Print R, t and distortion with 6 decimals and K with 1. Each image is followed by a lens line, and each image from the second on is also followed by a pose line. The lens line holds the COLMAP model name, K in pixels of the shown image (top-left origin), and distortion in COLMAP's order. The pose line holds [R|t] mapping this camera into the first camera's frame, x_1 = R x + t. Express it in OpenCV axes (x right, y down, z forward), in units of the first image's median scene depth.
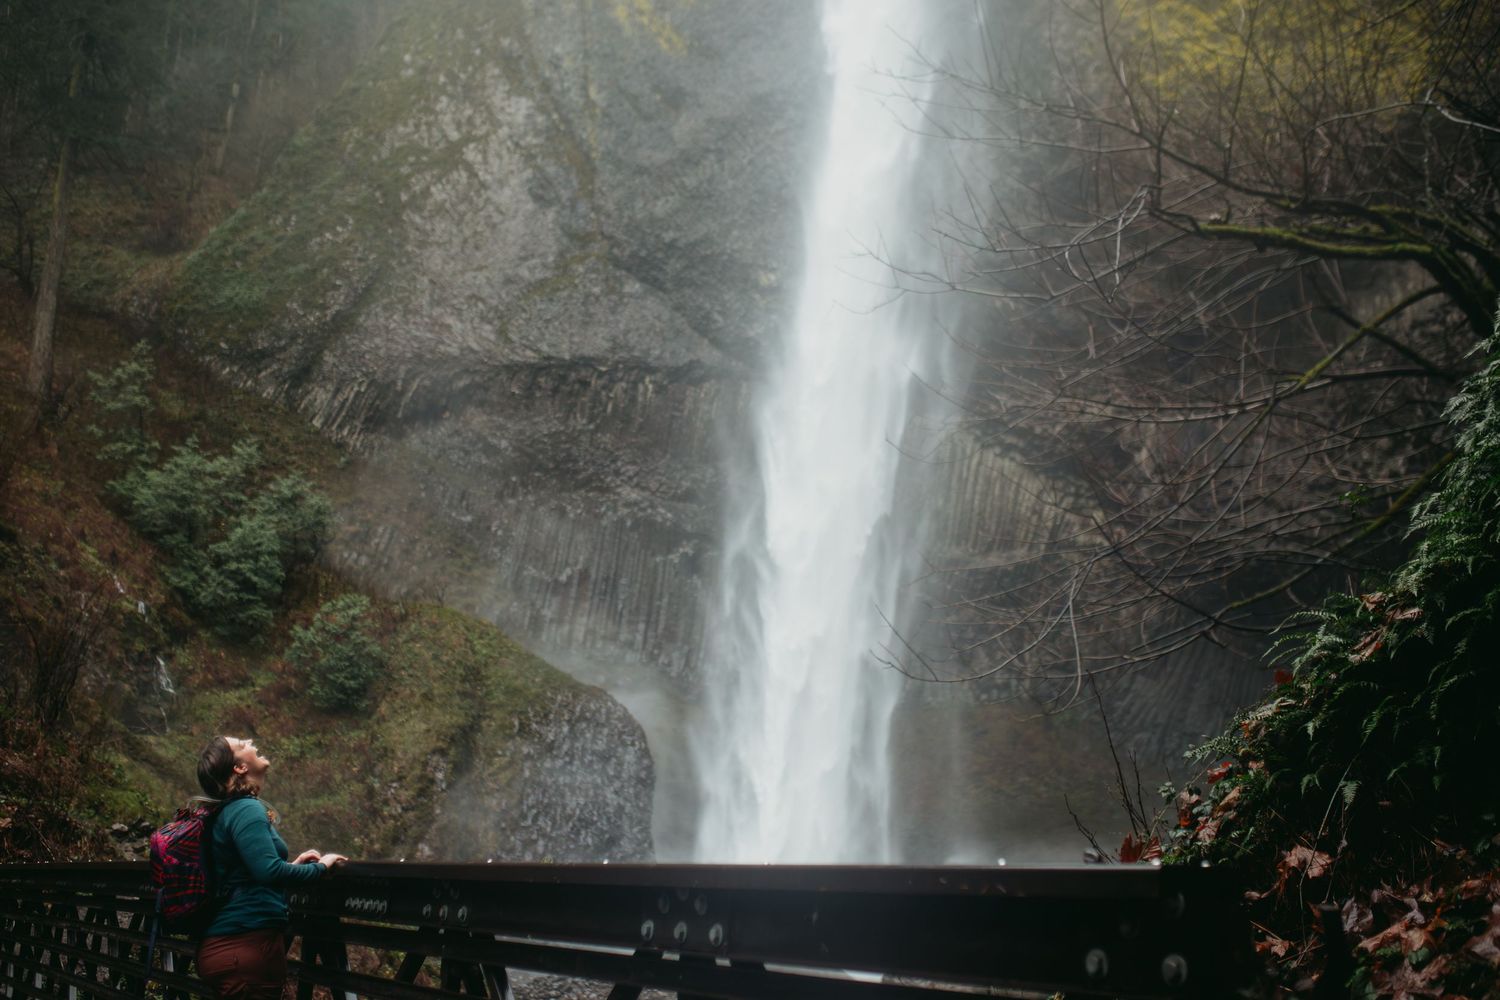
lens RADIAL K [[1423.1, 0, 754.7], [0, 1423.1, 488.2], [0, 0, 1]] dist [-0.028956, 0.000000]
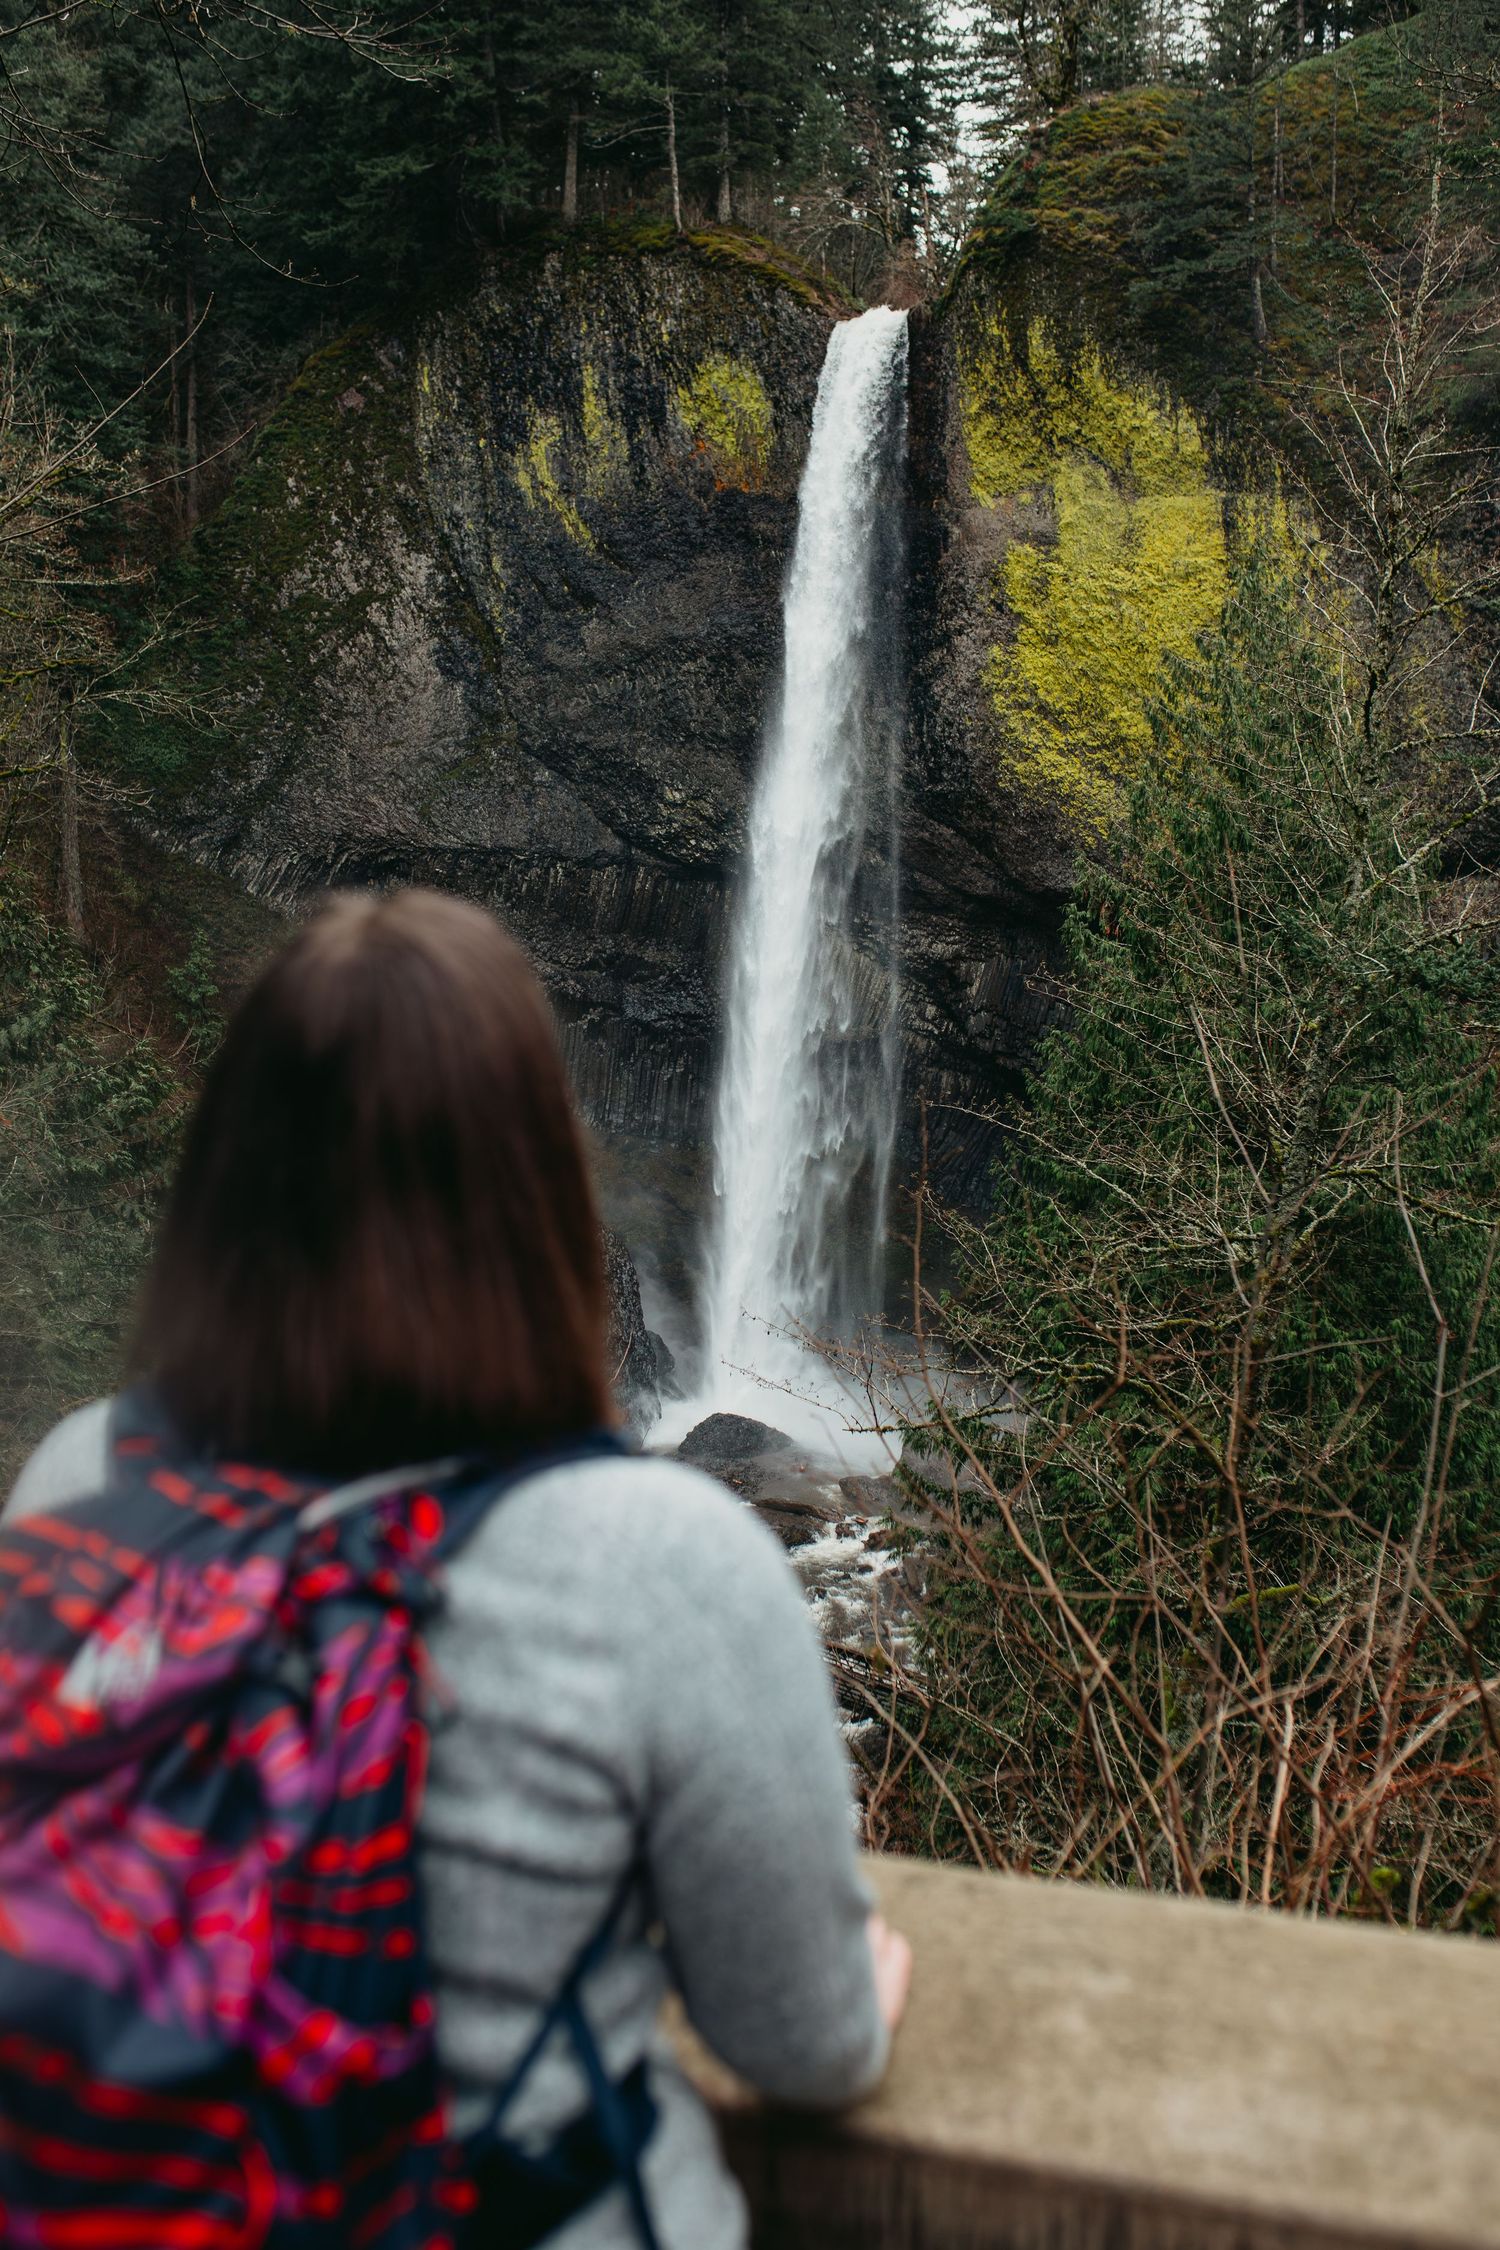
lens RADIAL K [[2134.6, 0, 759.7], [0, 2134.6, 1097.2], [0, 0, 1]] dist [-0.028956, 0.000000]
pose [[0.977149, -0.012429, 0.212192, -0.283378], [-0.066710, 0.929918, 0.361667, -0.533397], [-0.201816, -0.367558, 0.907839, -0.652501]]
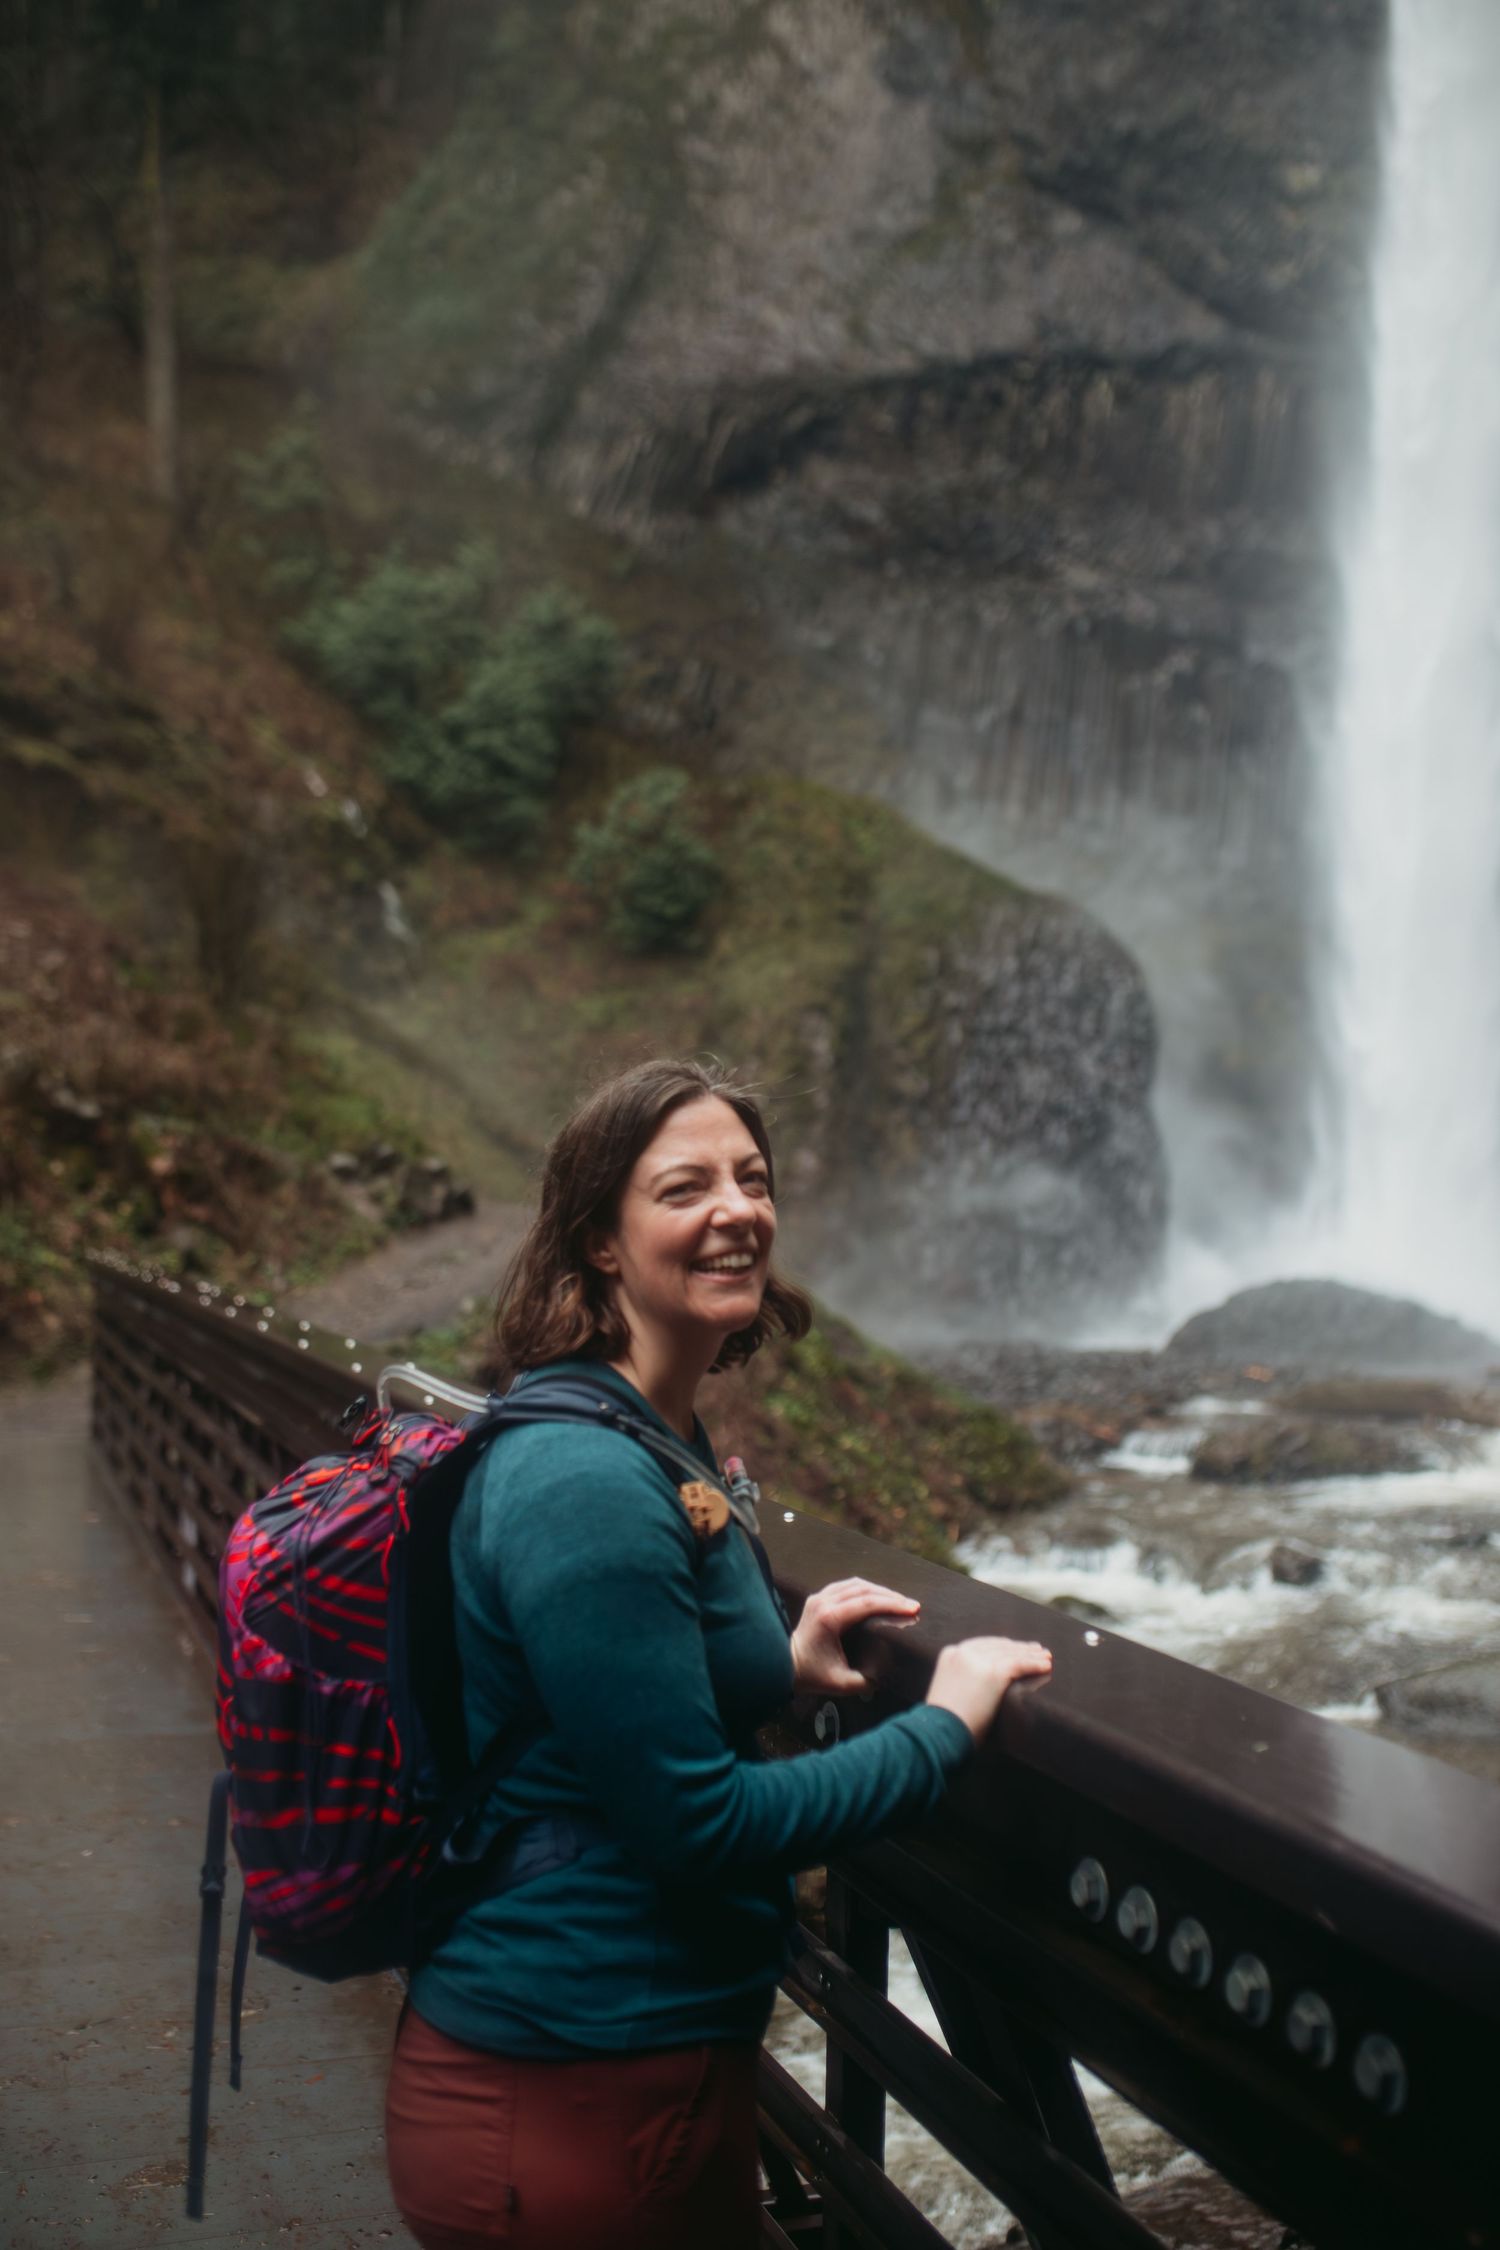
lens RADIAL K [[2134.6, 0, 772.9], [0, 2134.6, 1090.0], [0, 0, 1]] dist [-0.028956, 0.000000]
pose [[0.974127, -0.031639, -0.223774, -0.019259], [0.081428, 0.972785, 0.216930, 0.008229], [0.210821, -0.229539, 0.950193, 0.053978]]
